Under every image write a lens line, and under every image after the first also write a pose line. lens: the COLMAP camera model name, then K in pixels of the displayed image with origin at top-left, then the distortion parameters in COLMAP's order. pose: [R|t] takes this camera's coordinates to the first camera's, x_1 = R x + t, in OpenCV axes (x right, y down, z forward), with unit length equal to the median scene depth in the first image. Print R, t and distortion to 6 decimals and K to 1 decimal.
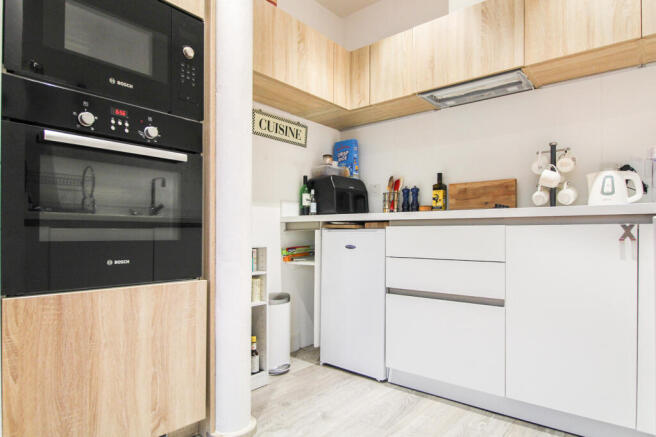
lens RADIAL K [[376.4, 0, 328.3], [0, 376.4, 231.4], [0, 0, 1]] dist [-0.003269, -0.001489]
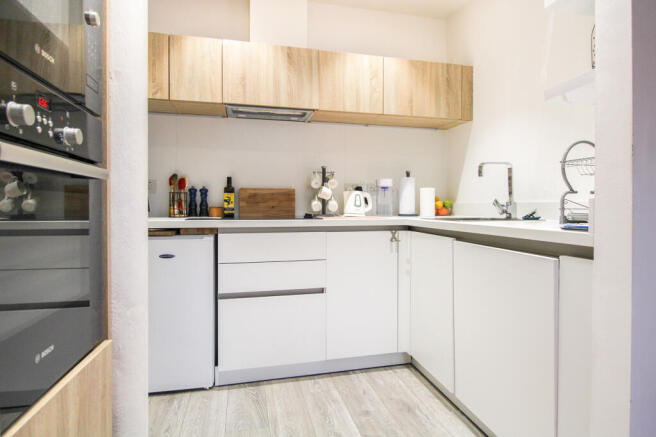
lens RADIAL K [[362.4, 0, 329.0], [0, 362.4, 207.9], [0, 0, 1]] dist [-0.000855, -0.000036]
pose [[0.600432, -0.006928, 0.799646, -0.448376], [-0.002283, 0.999944, 0.010377, -0.094397], [-0.799673, -0.008056, 0.600382, 0.175221]]
